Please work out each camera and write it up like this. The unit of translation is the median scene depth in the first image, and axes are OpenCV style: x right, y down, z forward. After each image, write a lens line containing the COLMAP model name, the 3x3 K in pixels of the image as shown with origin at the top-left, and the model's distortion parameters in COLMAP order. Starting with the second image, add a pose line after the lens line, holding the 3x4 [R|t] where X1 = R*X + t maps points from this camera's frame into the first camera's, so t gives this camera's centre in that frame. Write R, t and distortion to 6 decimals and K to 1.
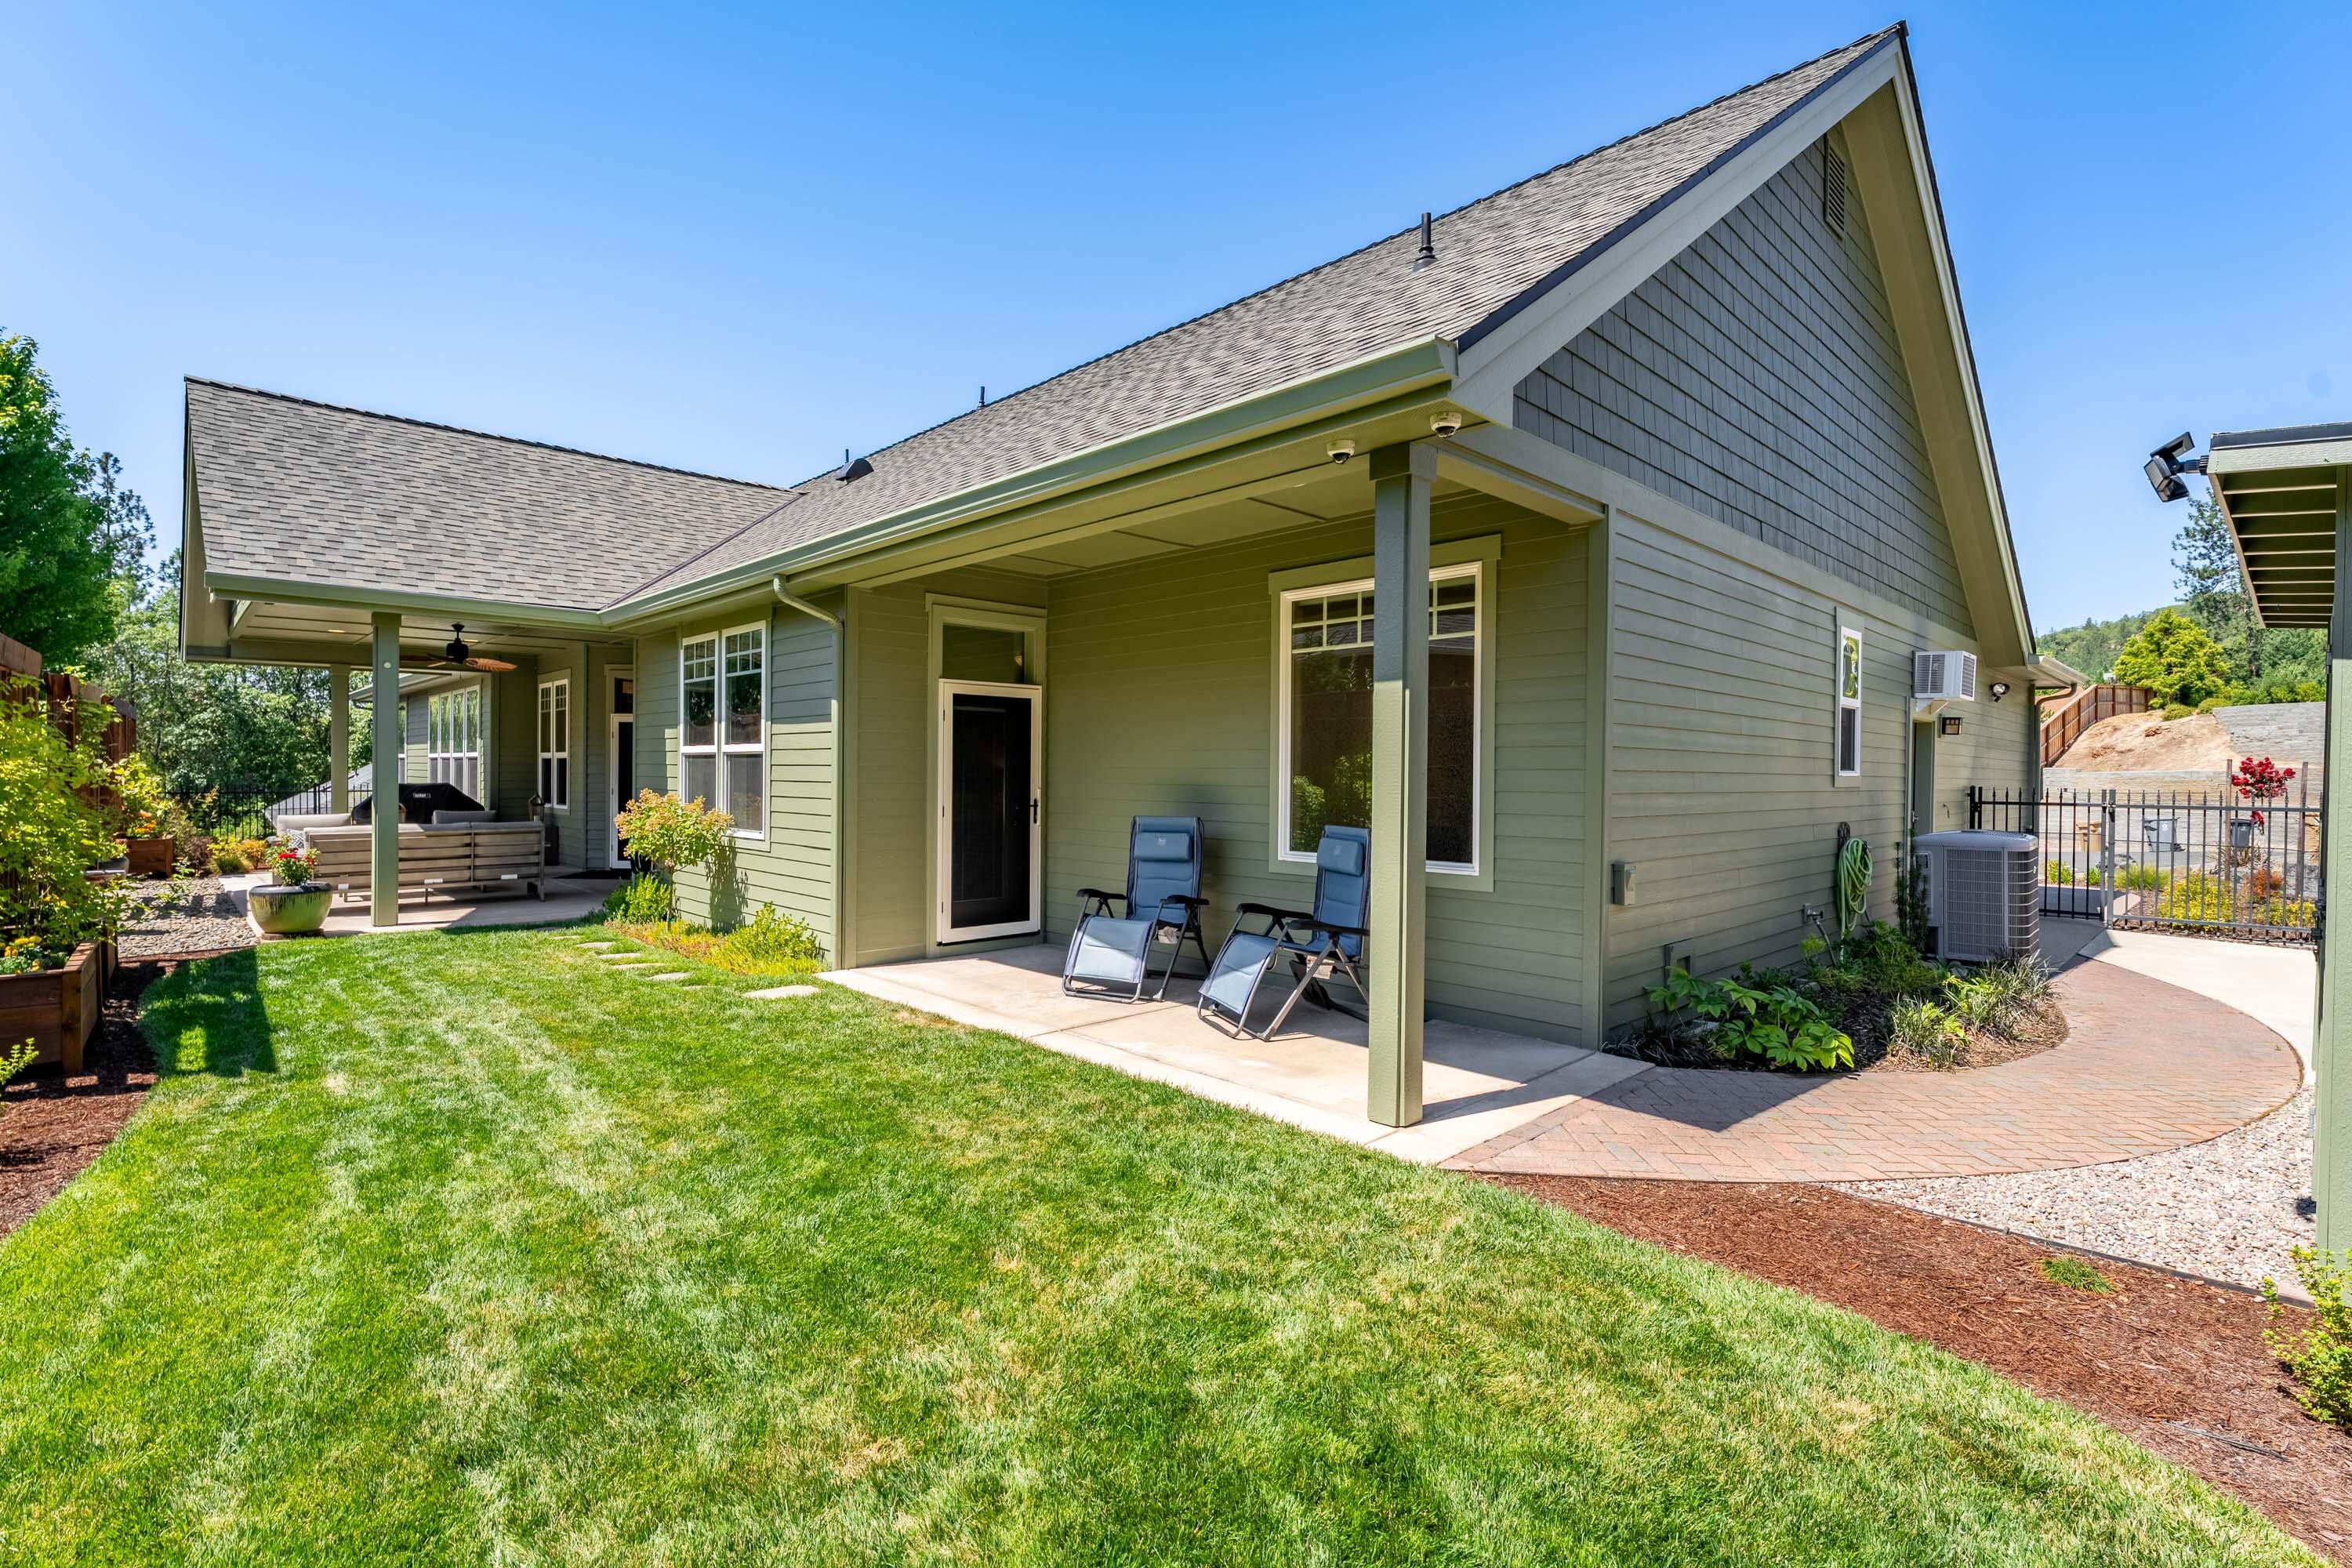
lens RADIAL K [[1088.7, 0, 1168.3], [0, 1088.7, 807.0], [0, 0, 1]] dist [-0.000753, 0.000199]
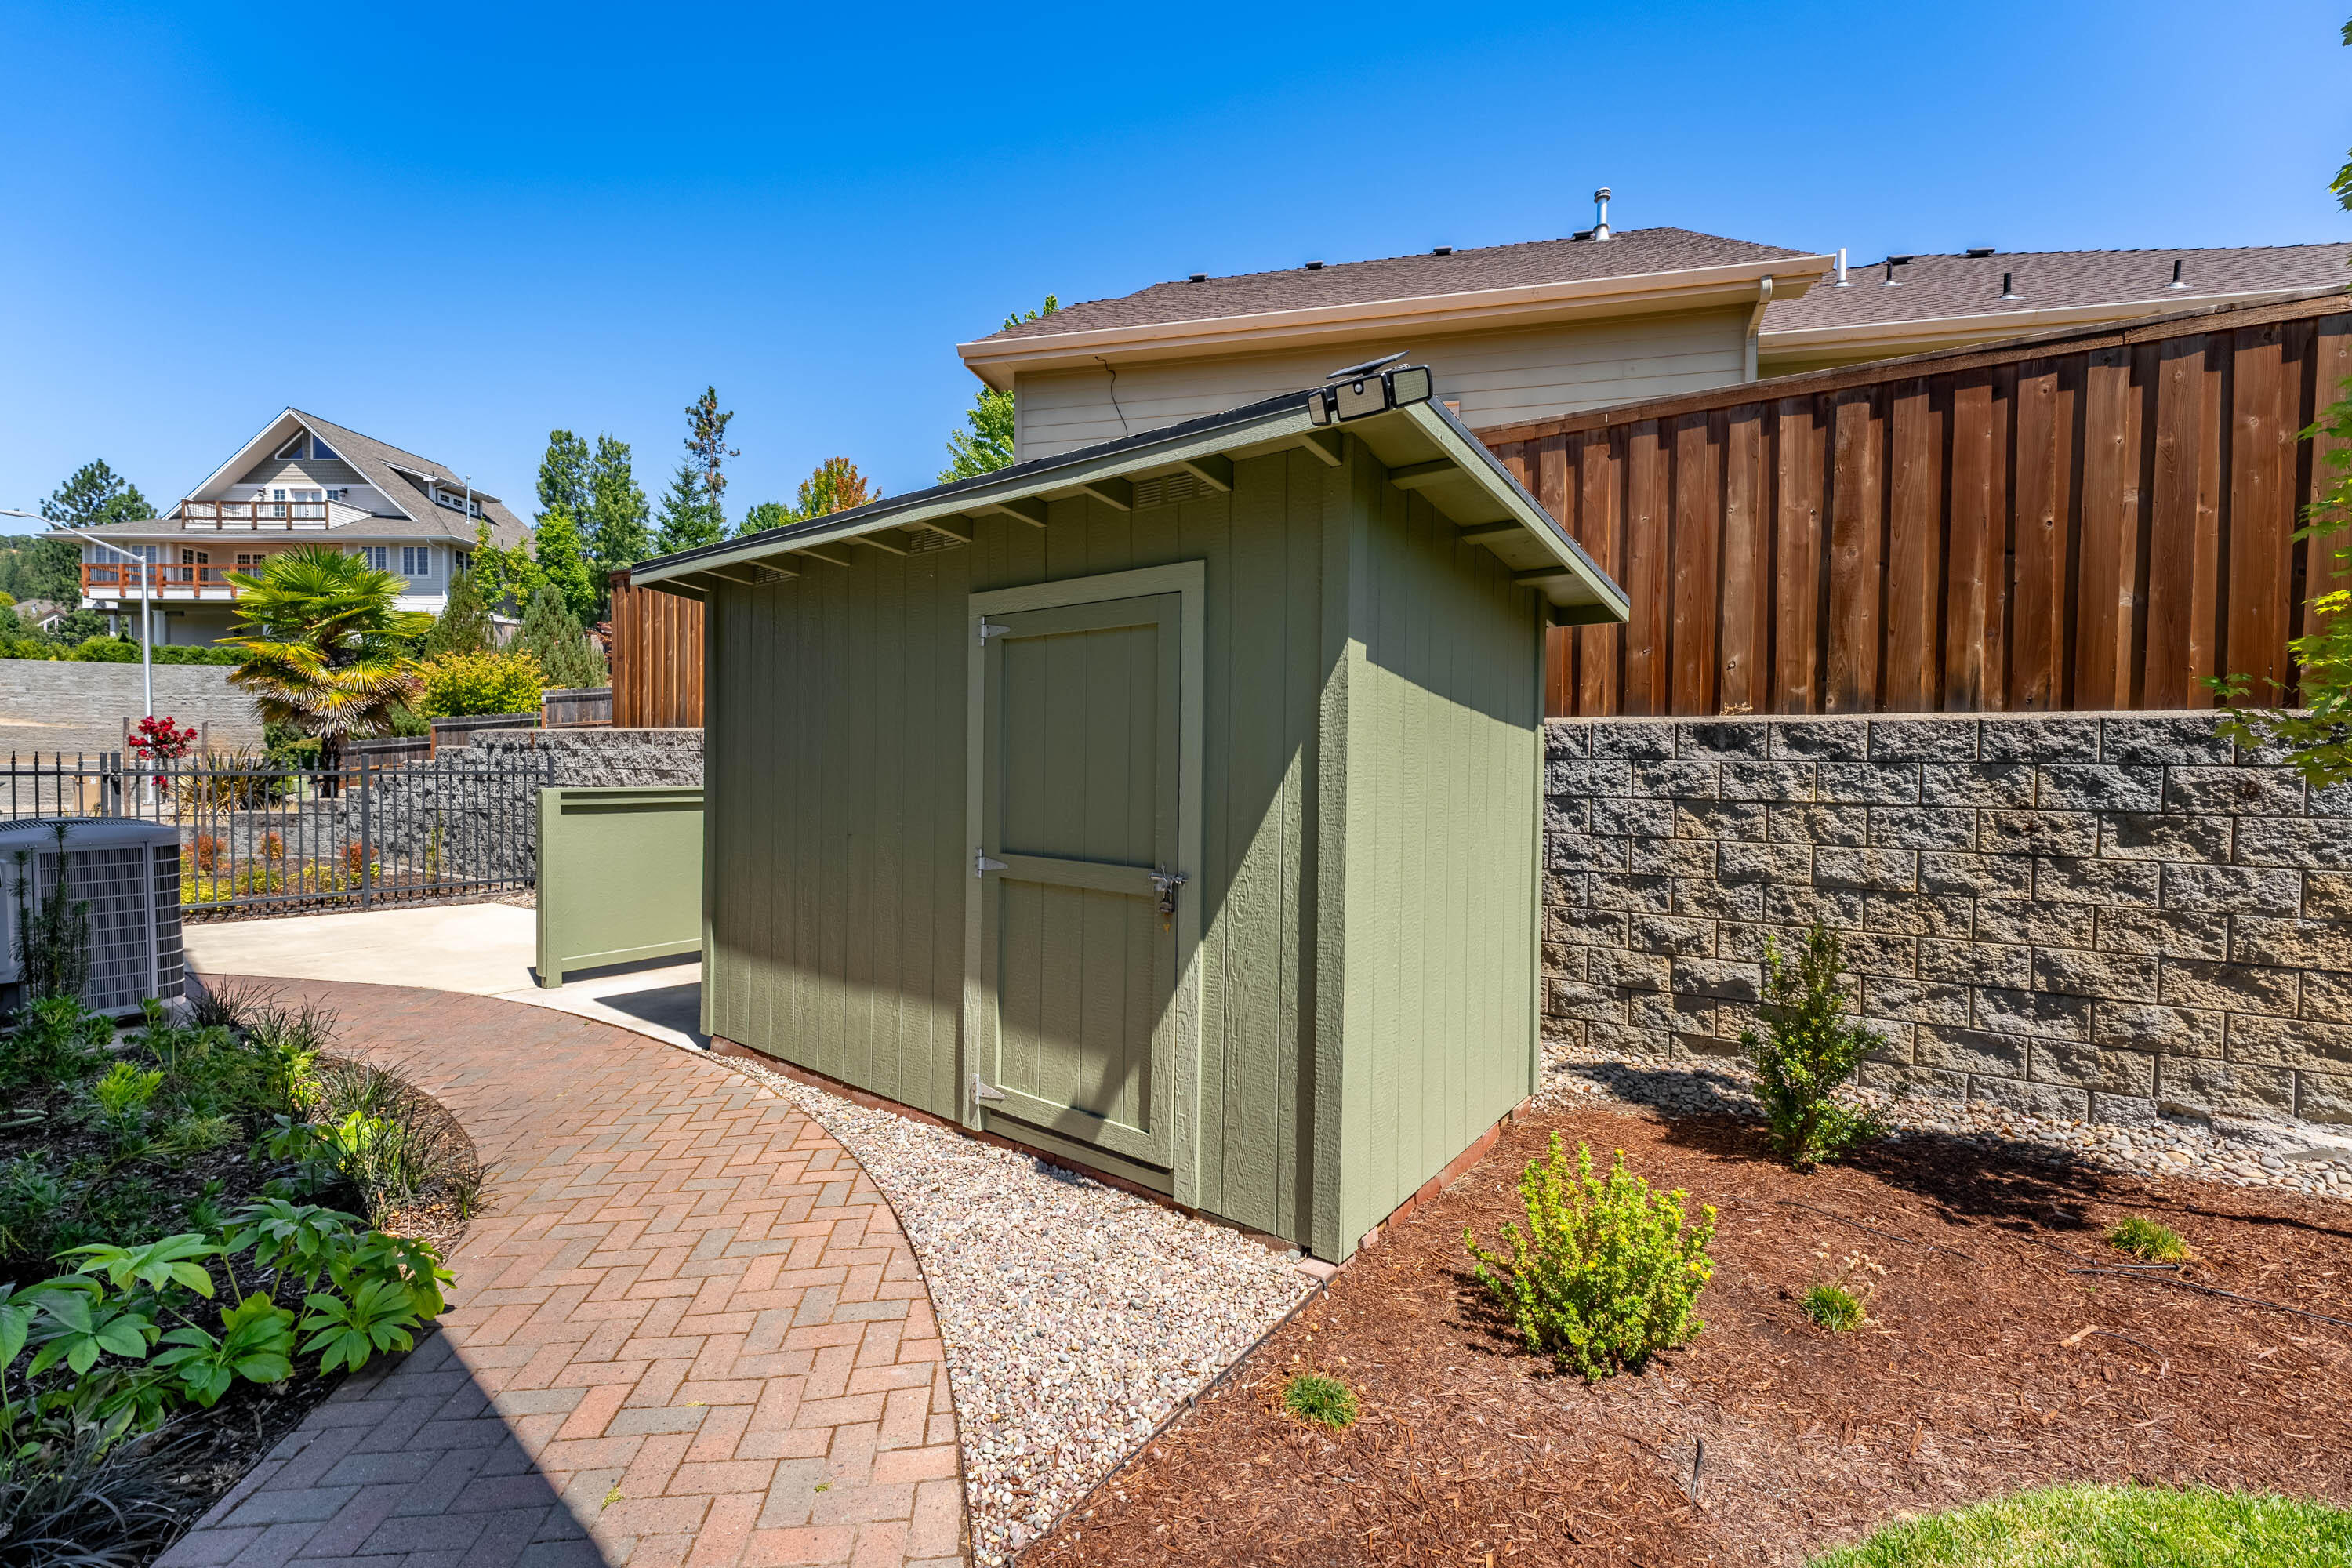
lens RADIAL K [[984.8, 0, 1176.0], [0, 984.8, 784.0], [0, 0, 1]] dist [0.015676, 0.000054]
pose [[-0.141642, -0.040685, 0.989081, 0.046240], [0.022731, 0.998758, 0.044338, -0.006480], [-0.989657, 0.028763, -0.140542, 0.286333]]
